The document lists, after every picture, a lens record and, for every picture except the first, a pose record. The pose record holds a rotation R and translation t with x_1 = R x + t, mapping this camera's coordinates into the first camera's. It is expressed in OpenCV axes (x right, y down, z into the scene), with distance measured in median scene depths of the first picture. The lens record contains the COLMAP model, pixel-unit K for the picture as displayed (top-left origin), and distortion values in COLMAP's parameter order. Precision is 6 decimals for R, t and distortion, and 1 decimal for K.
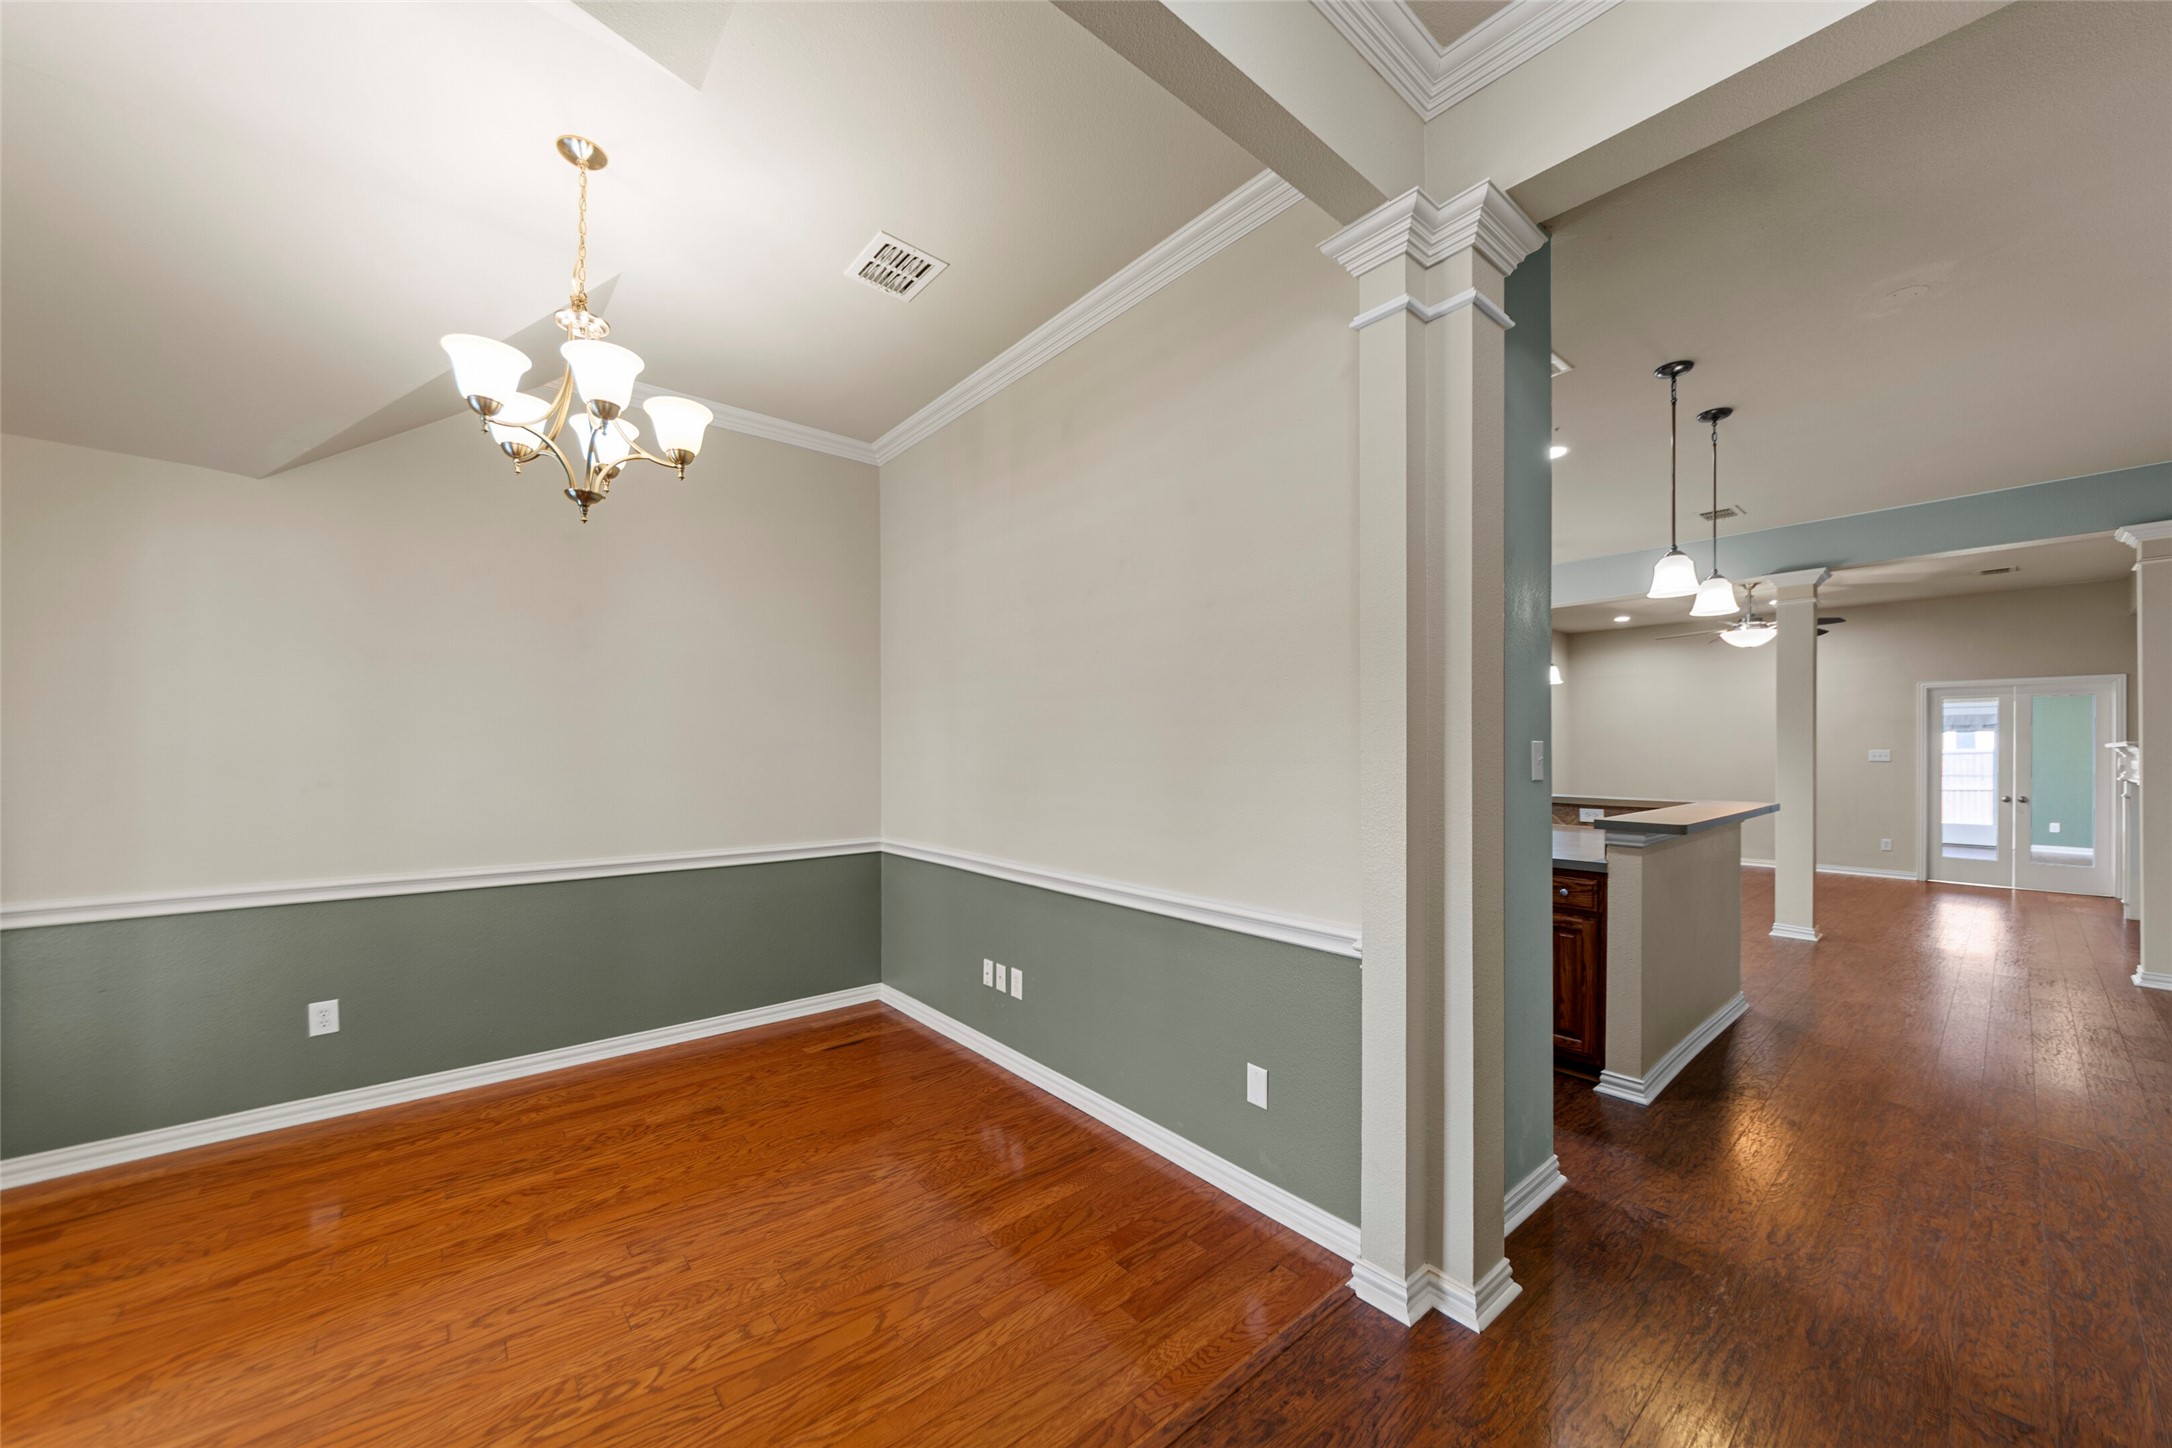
lens RADIAL K [[782.8, 0, 1096.6], [0, 782.8, 737.9], [0, 0, 1]] dist [-0.002088, -0.000248]
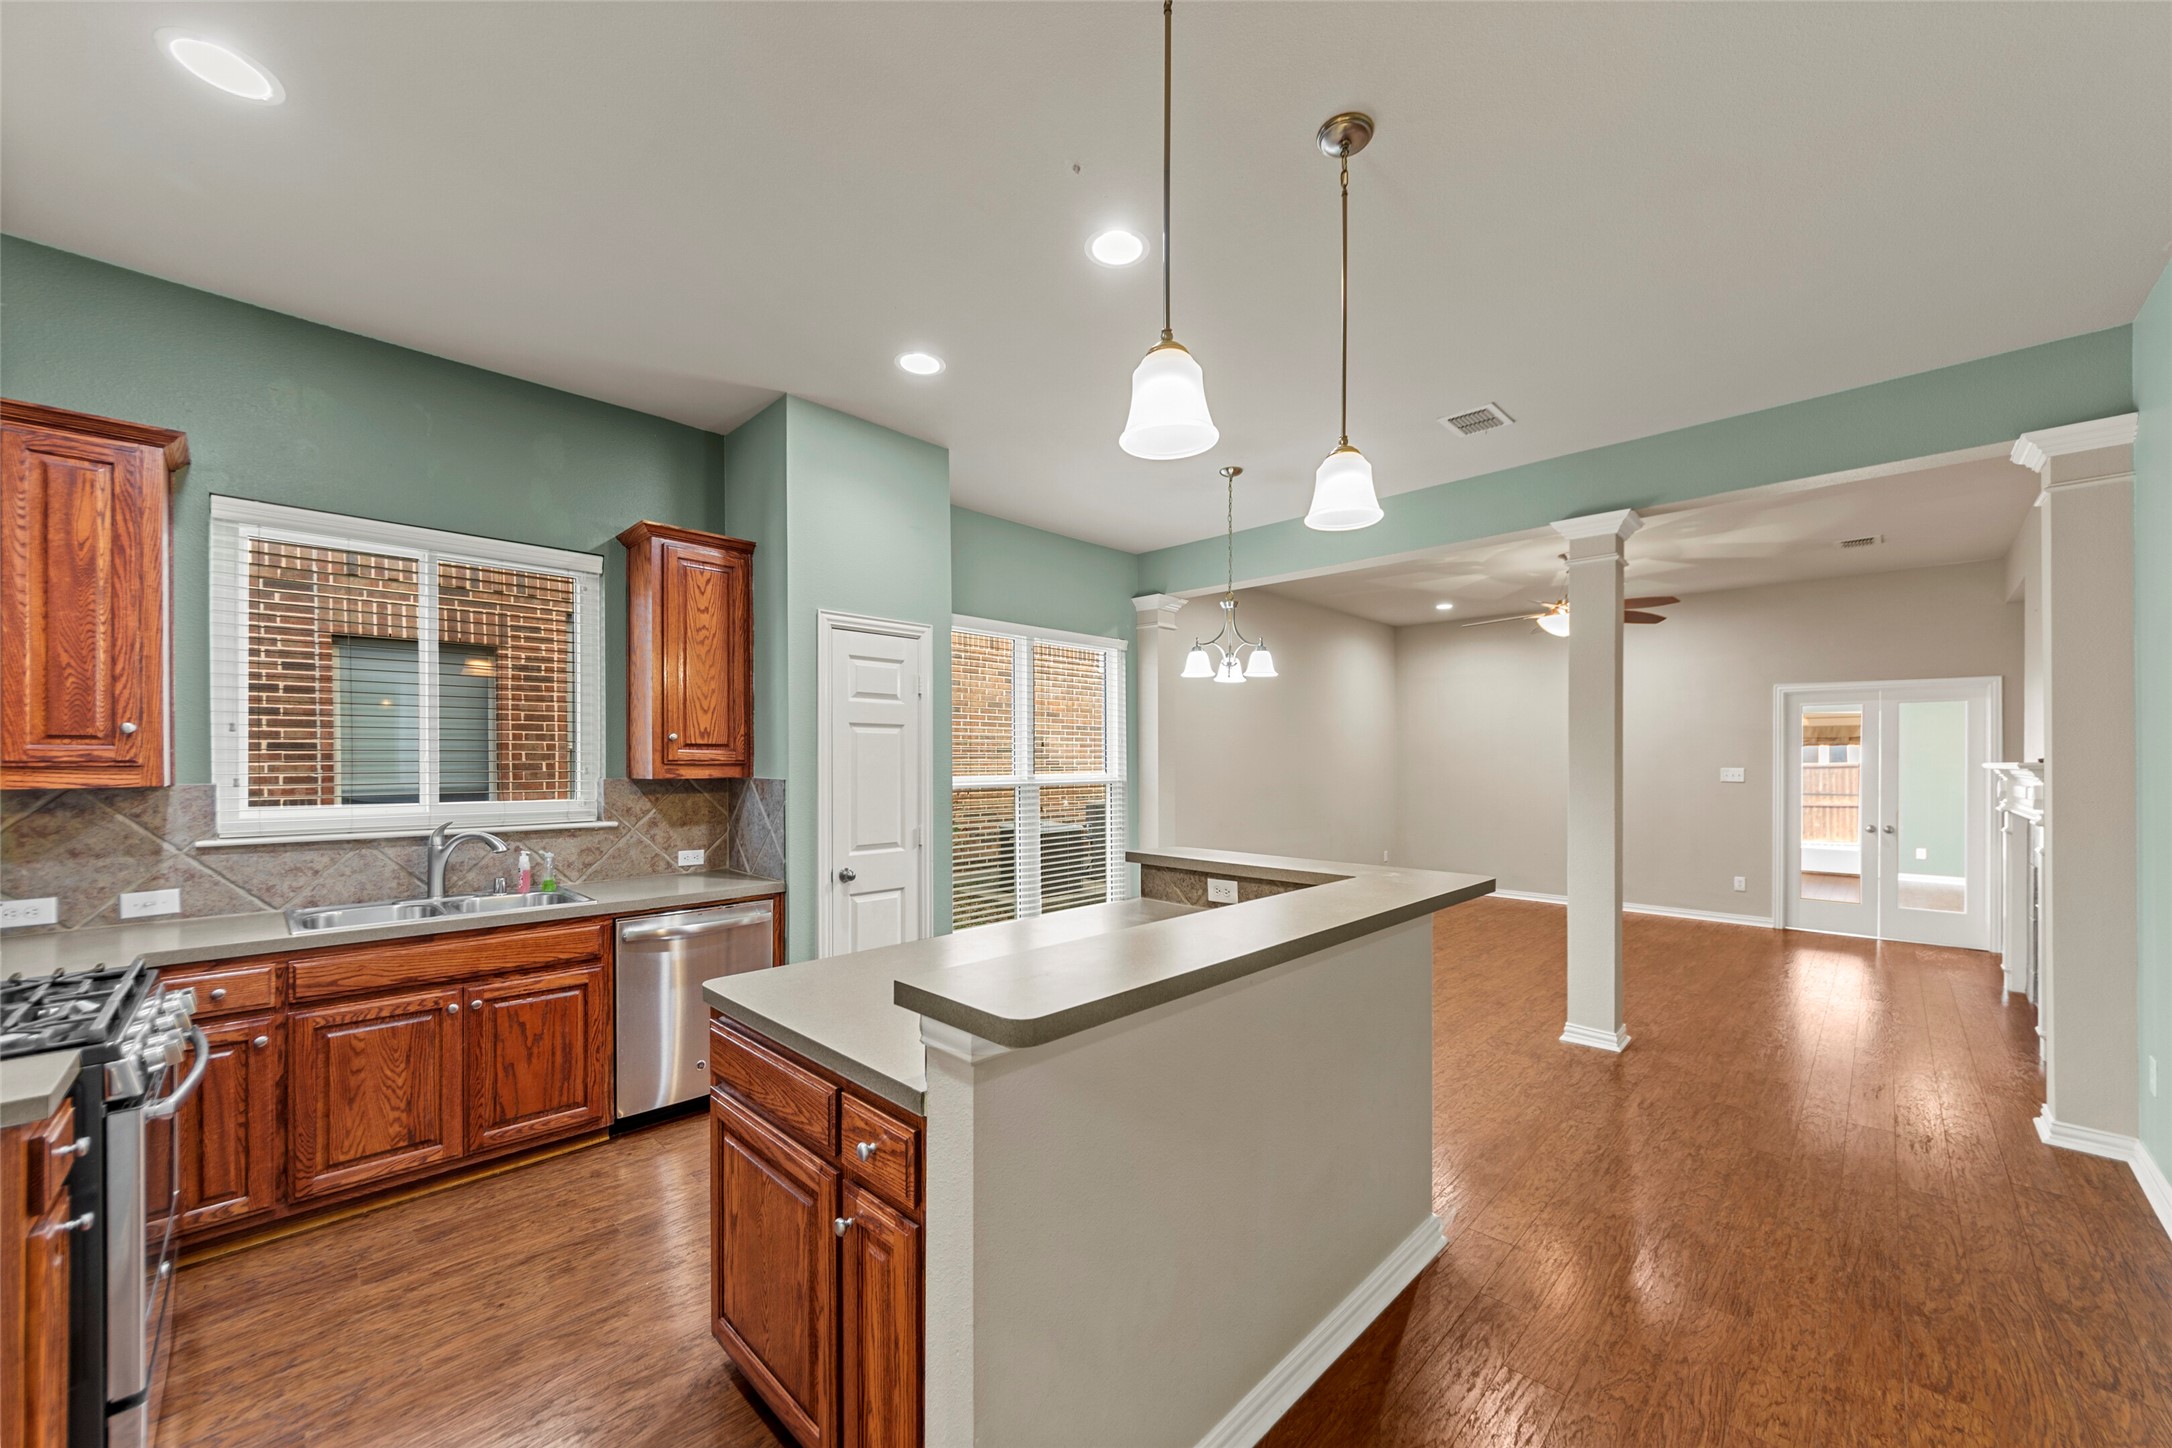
lens RADIAL K [[854.8, 0, 1079.2], [0, 854.8, 751.1], [0, 0, 1]] dist [0.002231, -0.000489]
pose [[0.993784, -0.000913, 0.111318, 0.248976], [0.000884, 1.000000, 0.000310, -0.004582], [-0.111319, -0.000209, 0.993785, 0.207154]]
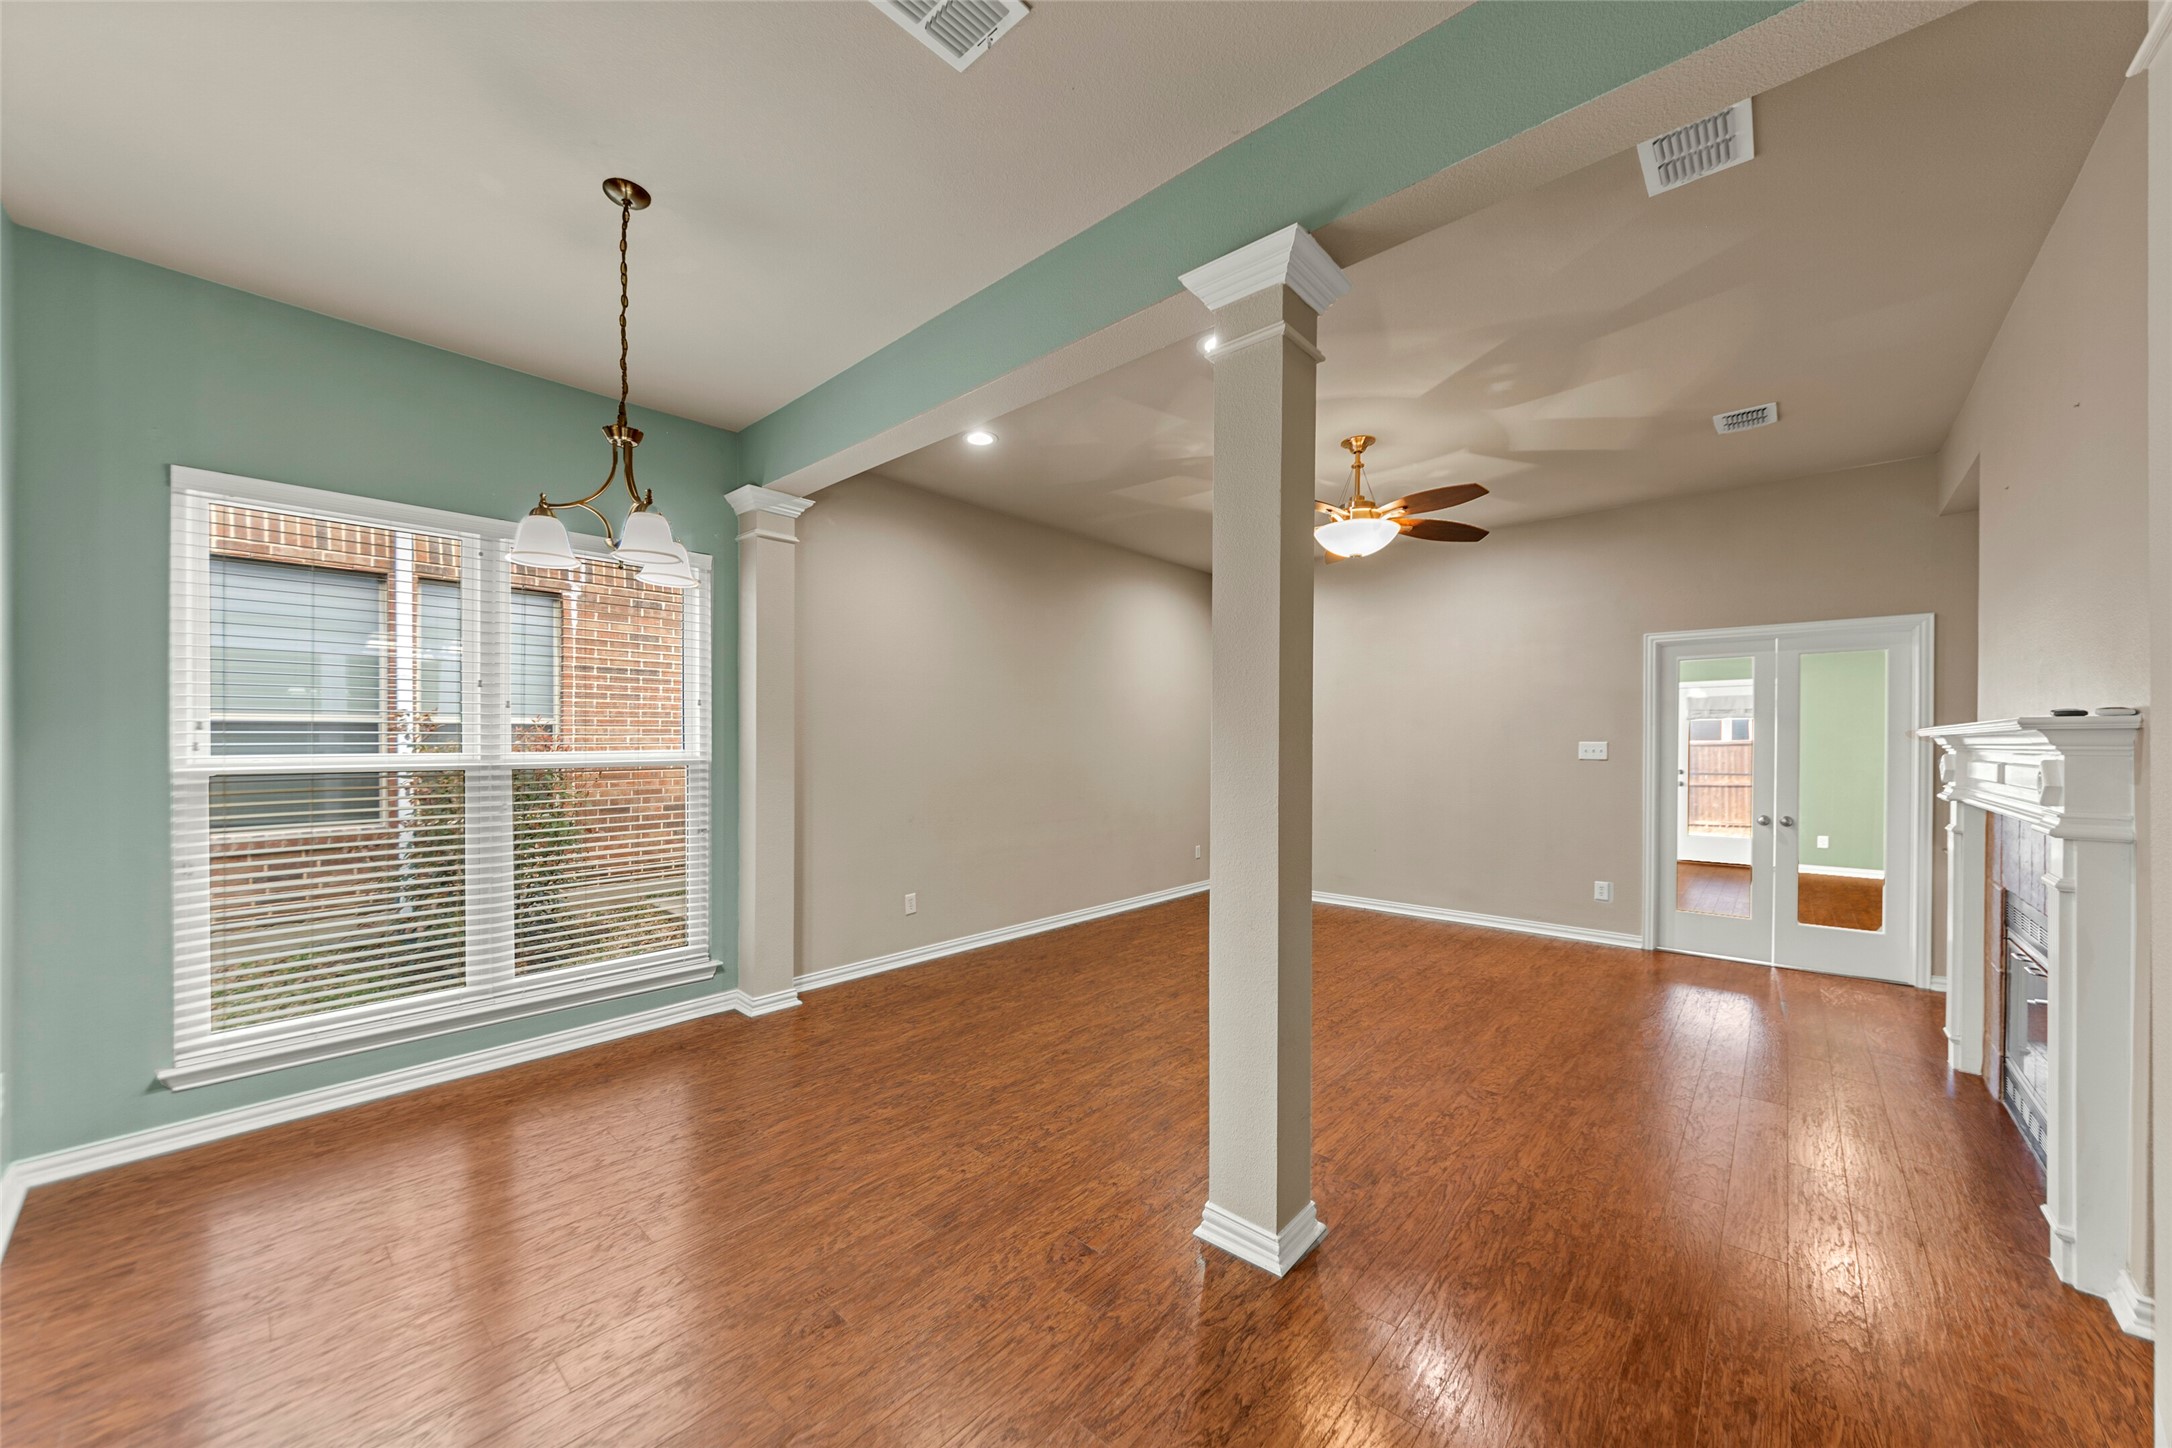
lens RADIAL K [[782.8, 0, 1080.7], [0, 782.8, 754.1], [0, 0, 1]] dist [-0.002088, -0.000248]
pose [[0.990779, -0.006723, 0.135323, 0.568457], [0.002914, 0.999594, 0.028326, 0.006098], [-0.135458, -0.027670, 0.990397, 0.480445]]
